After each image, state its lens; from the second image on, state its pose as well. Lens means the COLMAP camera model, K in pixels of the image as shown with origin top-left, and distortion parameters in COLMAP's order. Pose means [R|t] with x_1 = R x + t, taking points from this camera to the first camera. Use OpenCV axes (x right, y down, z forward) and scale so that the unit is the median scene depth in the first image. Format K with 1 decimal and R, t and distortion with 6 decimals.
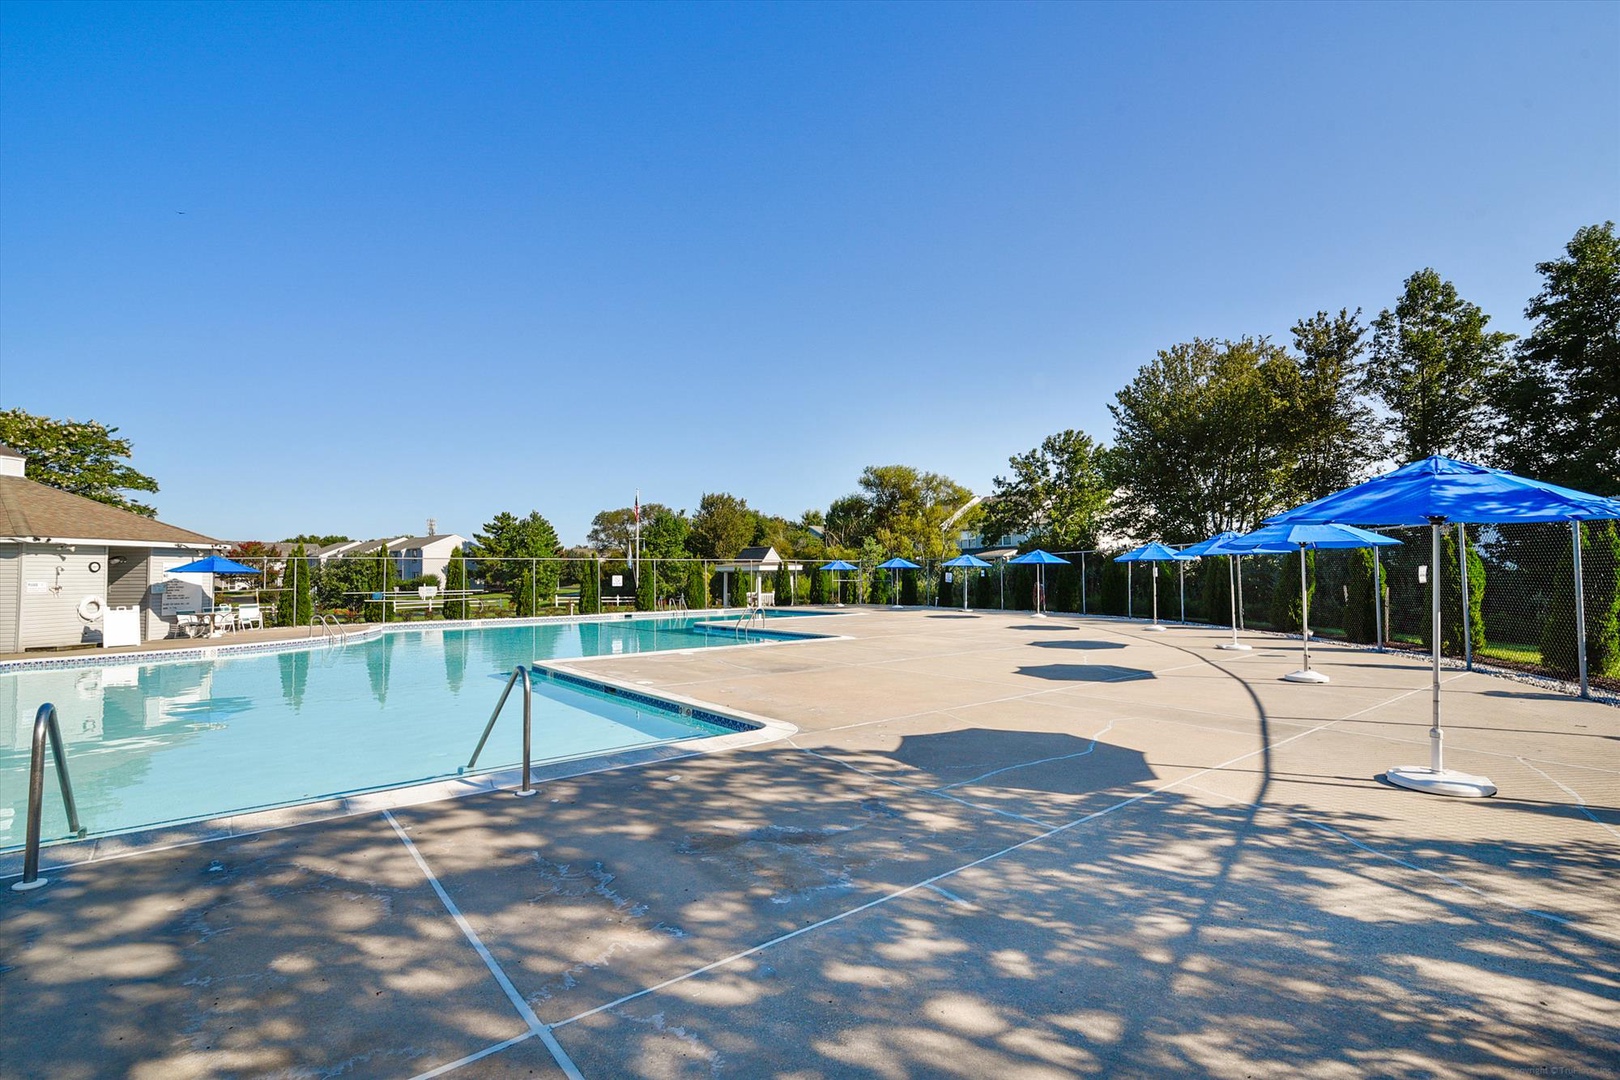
lens RADIAL K [[783.6, 0, 814.3], [0, 783.6, 543.5], [0, 0, 1]] dist [-0.002340, -0.000029]
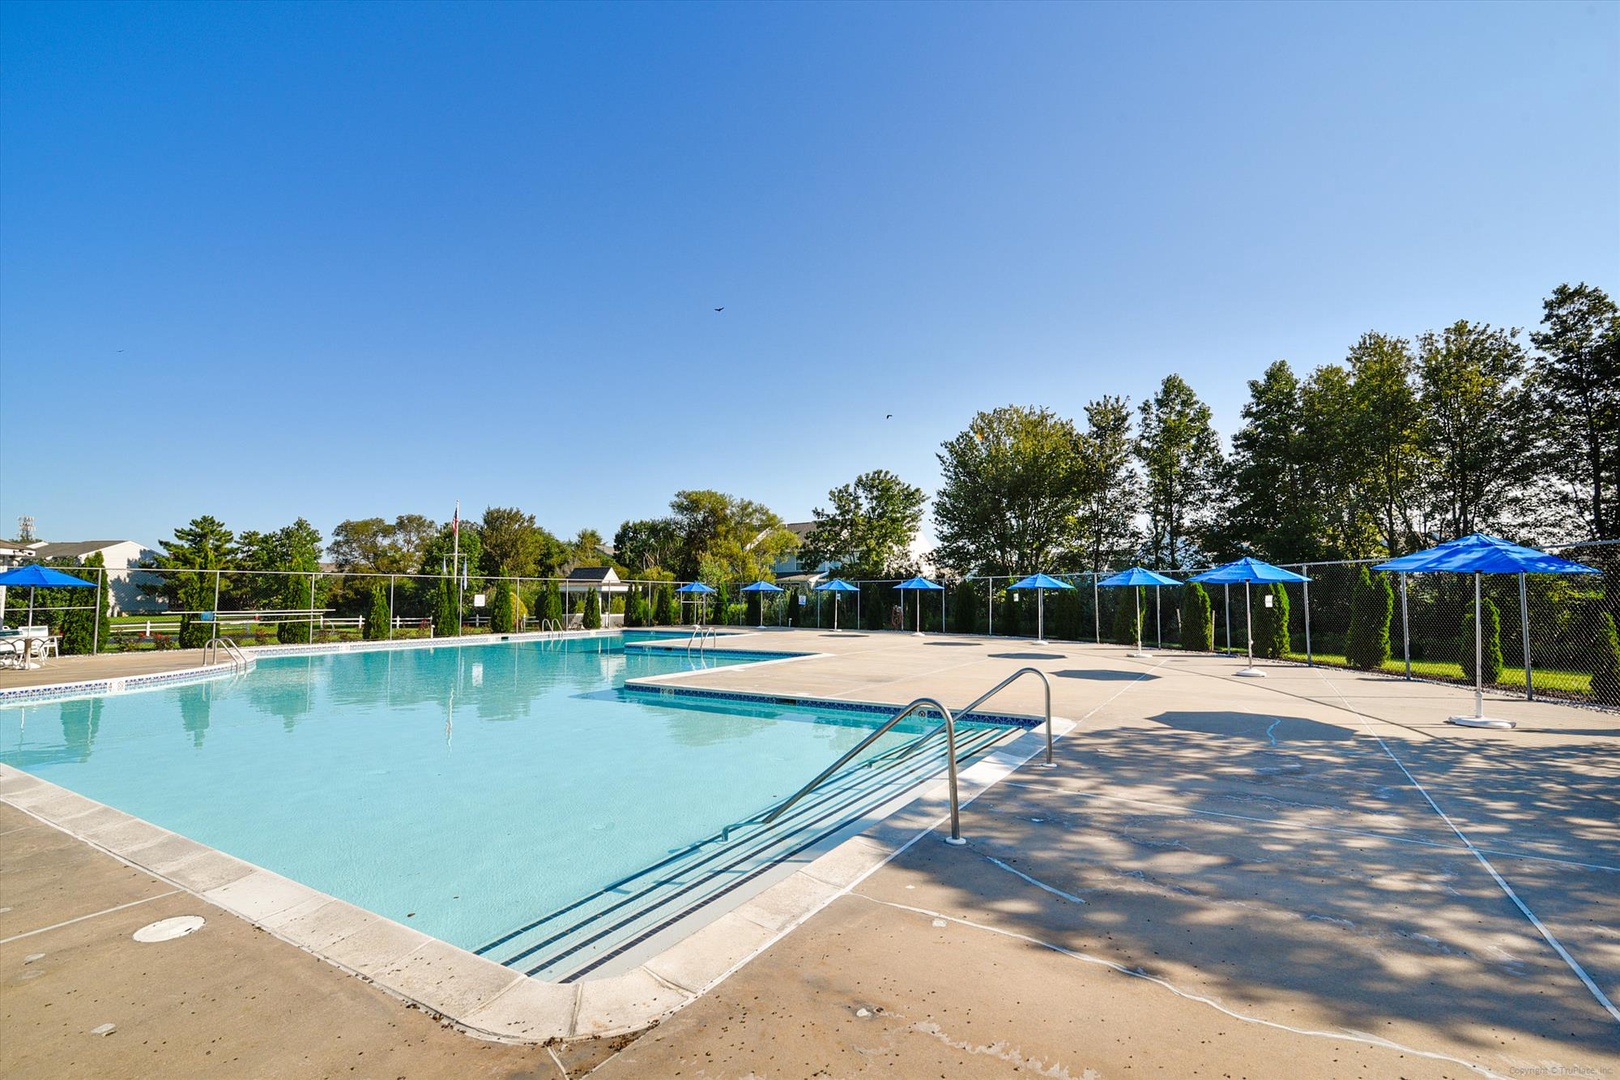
lens RADIAL K [[783.6, 0, 814.3], [0, 783.6, 543.5], [0, 0, 1]] dist [-0.002340, -0.000029]
pose [[0.929216, 0.035354, 0.367842, -0.196247], [-0.025045, 0.999149, -0.032764, 0.000381], [-0.368688, 0.021232, 0.929311, -0.011534]]
